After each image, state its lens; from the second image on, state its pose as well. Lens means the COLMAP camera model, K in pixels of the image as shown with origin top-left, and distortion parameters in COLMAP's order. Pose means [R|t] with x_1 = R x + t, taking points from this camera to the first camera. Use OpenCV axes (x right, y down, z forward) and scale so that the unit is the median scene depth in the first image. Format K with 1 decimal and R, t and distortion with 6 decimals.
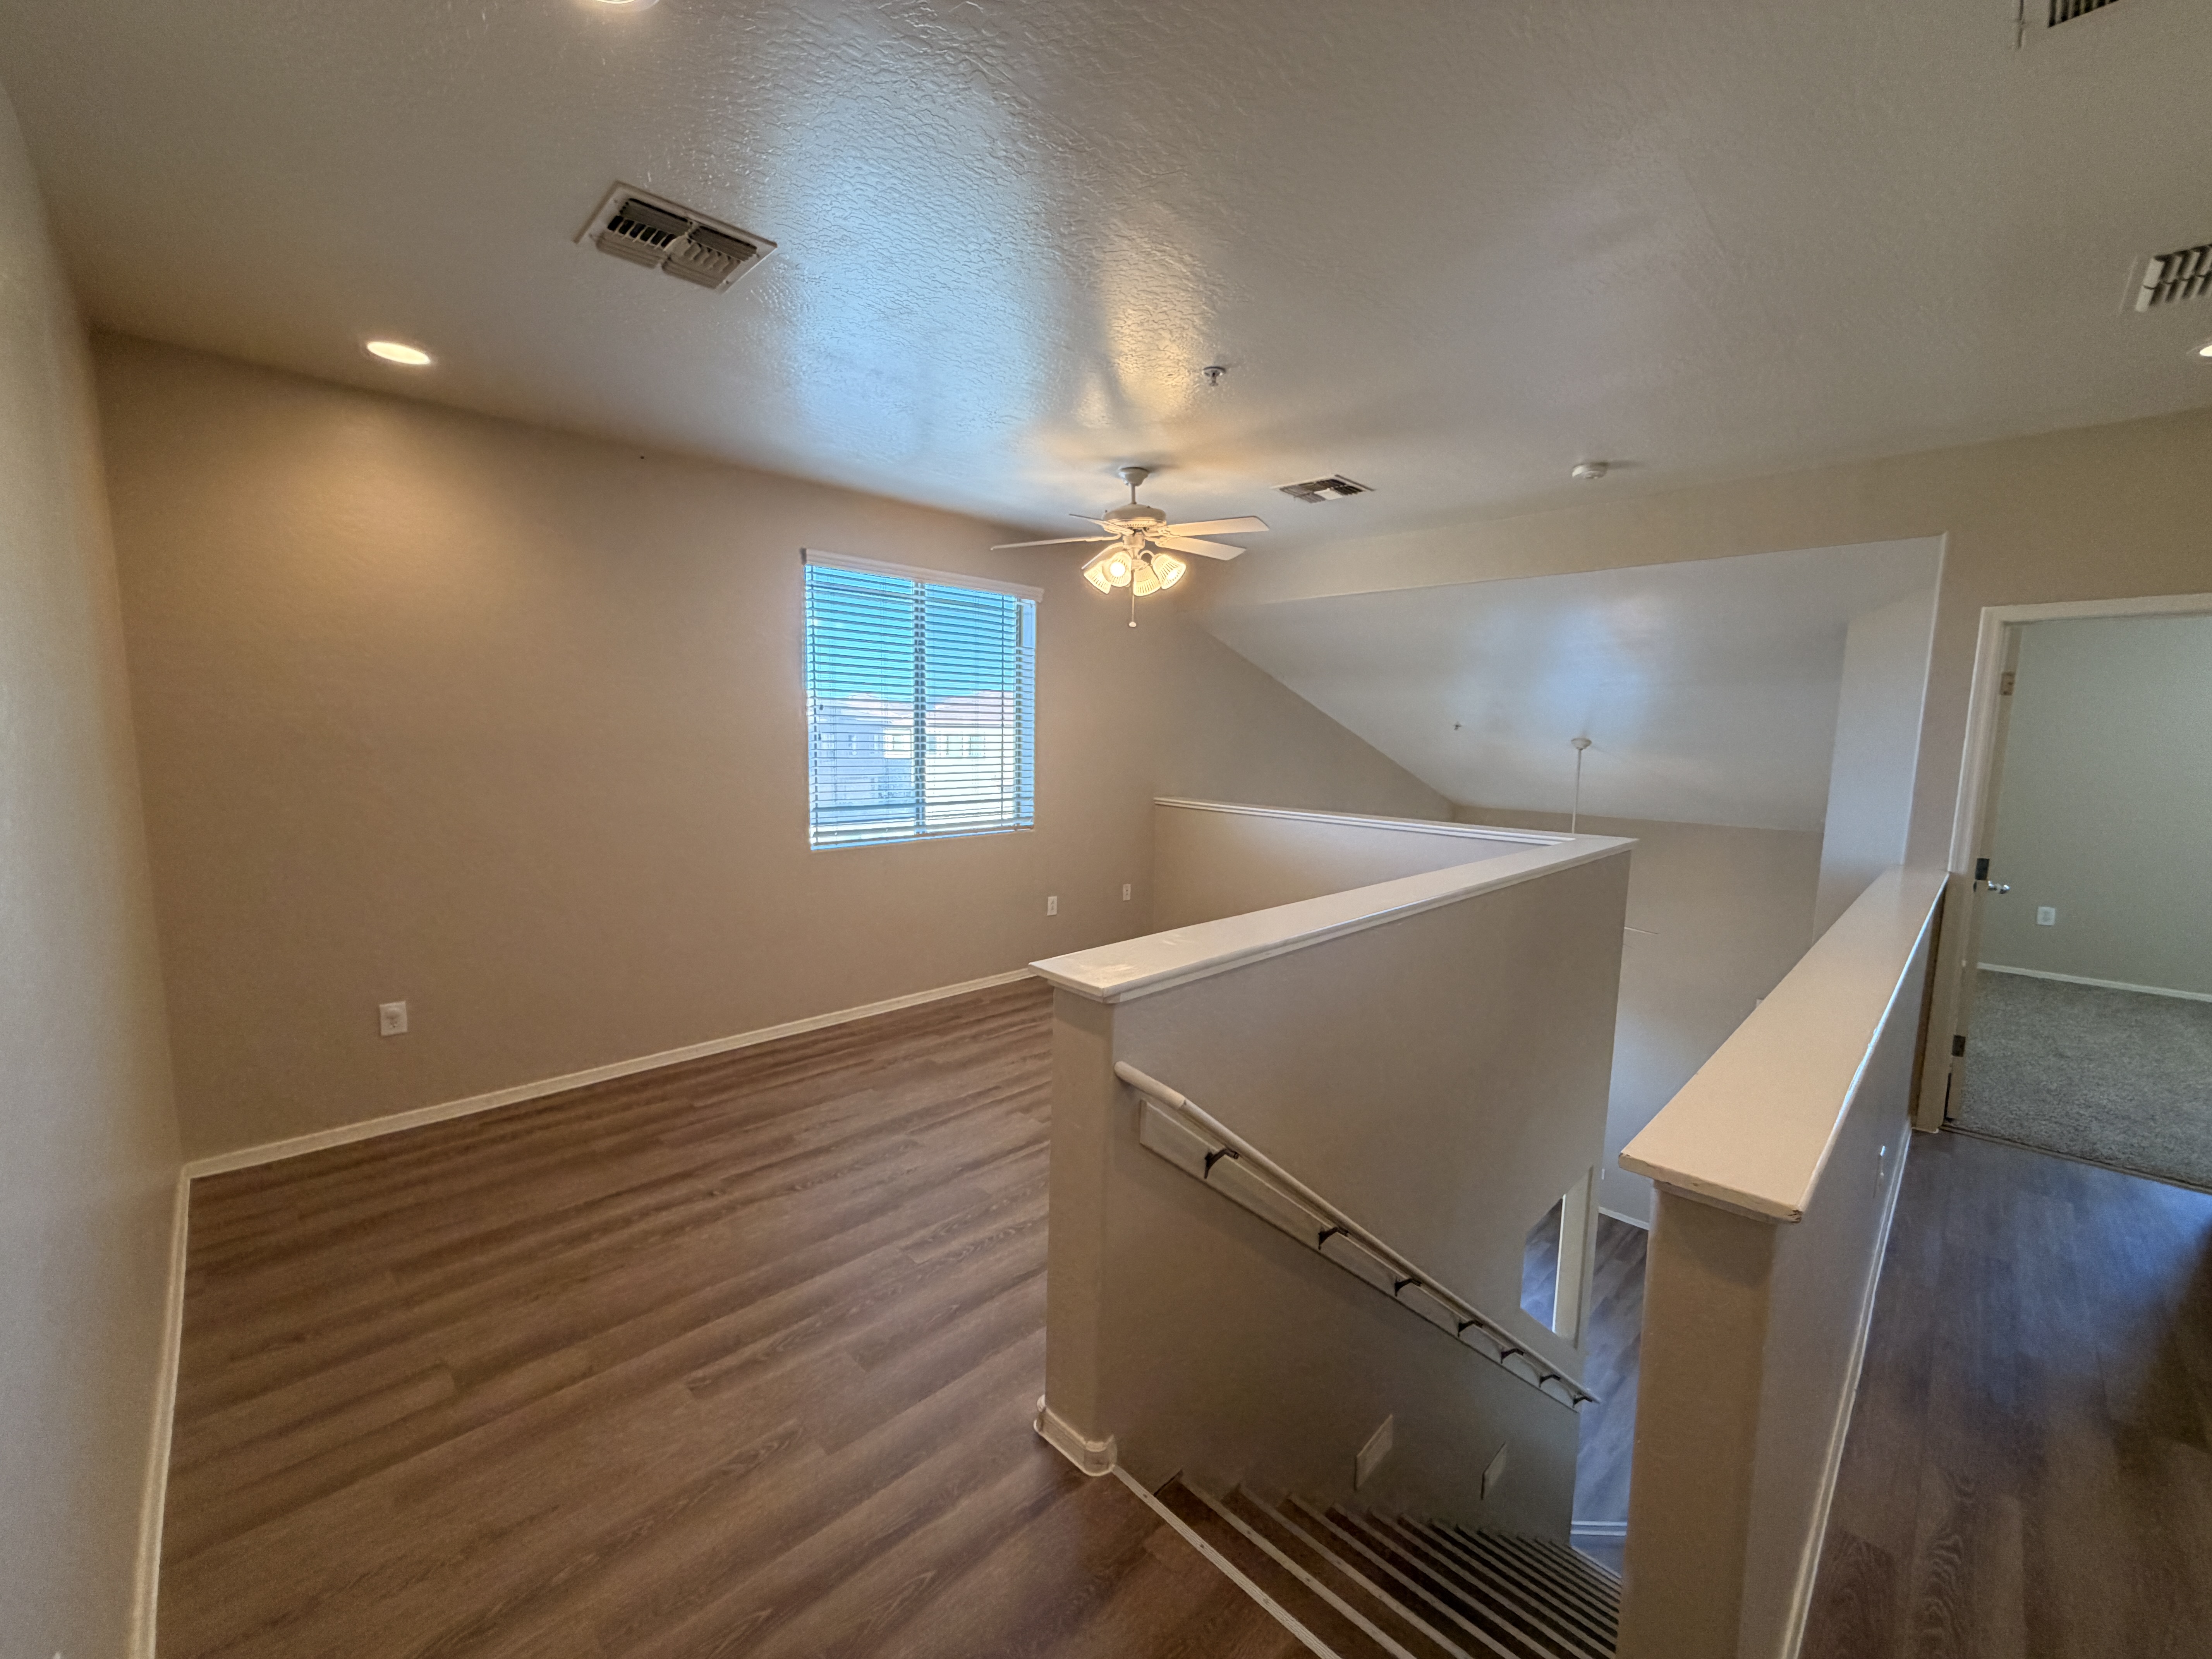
lens RADIAL K [[878.0, 0, 1099.8], [0, 878.0, 833.2], [0, 0, 1]] dist [0.001305, -0.000480]
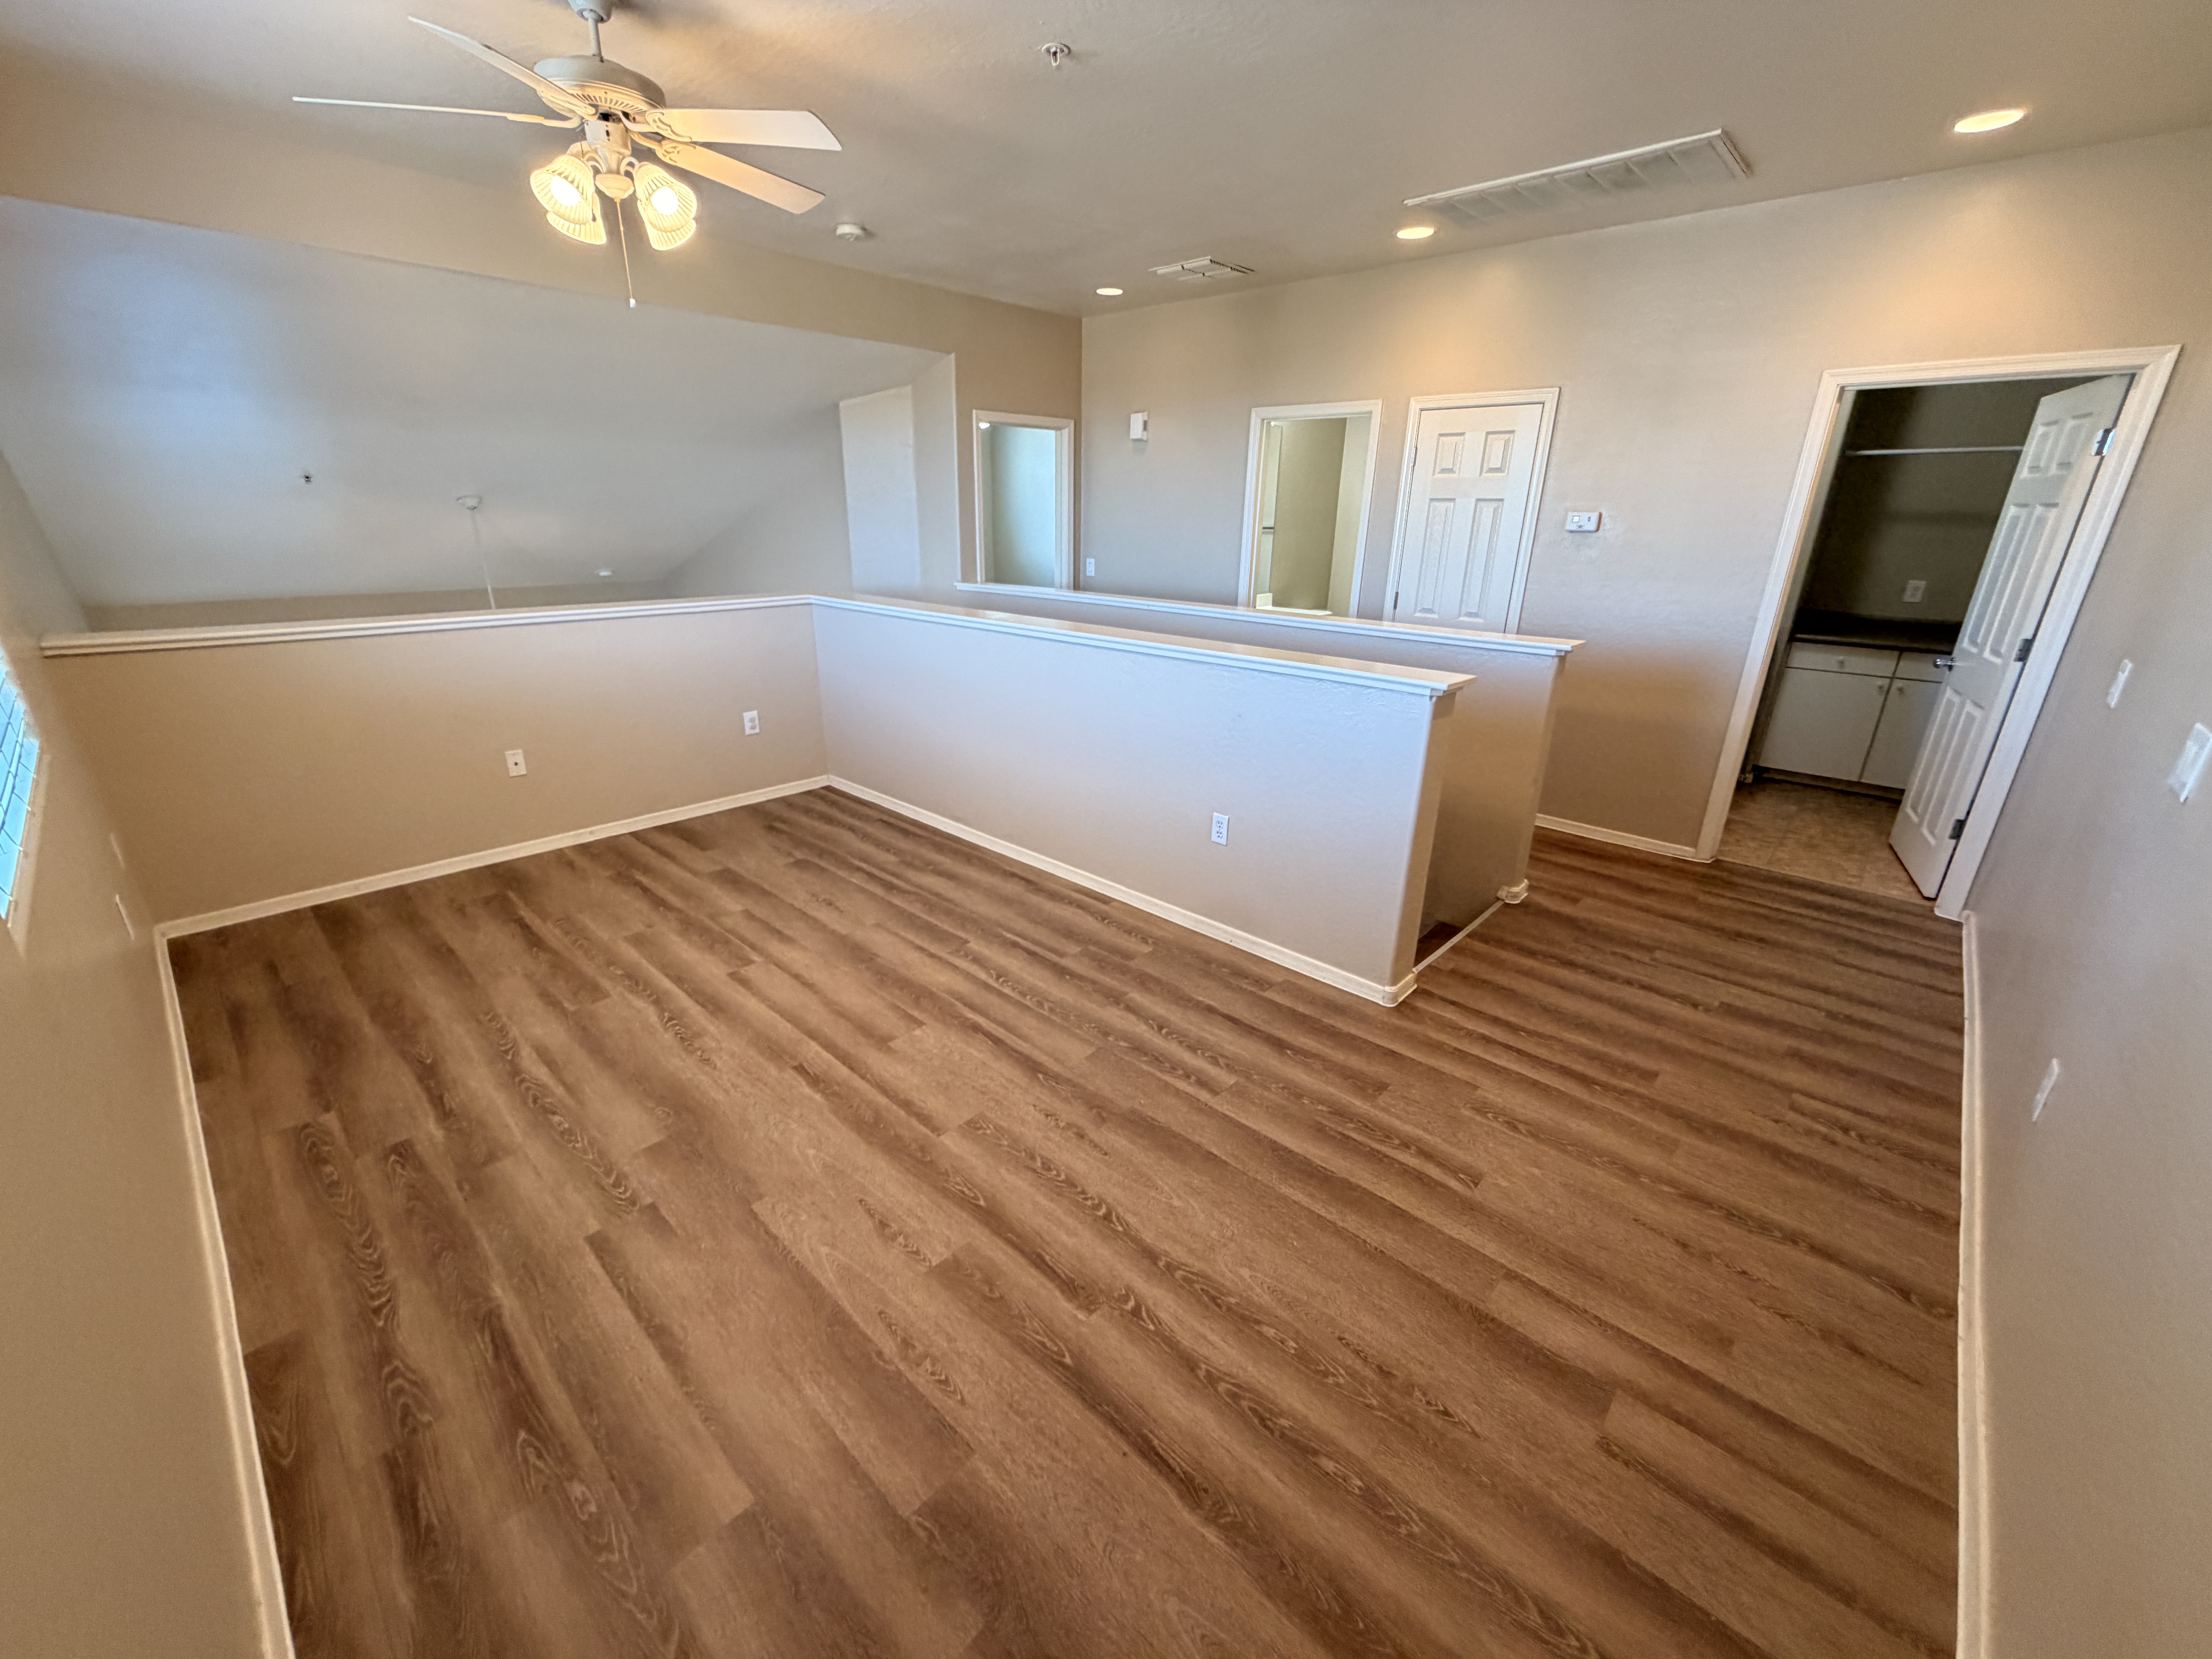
lens RADIAL K [[878.0, 0, 1108.2], [0, 878.0, 832.5], [0, 0, 1]] dist [0.001305, -0.000480]
pose [[-0.048860, -0.361210, 0.931203, -0.861403], [0.106547, 0.925112, 0.364438, -0.114652], [-0.993106, 0.117024, -0.006715, 0.954370]]
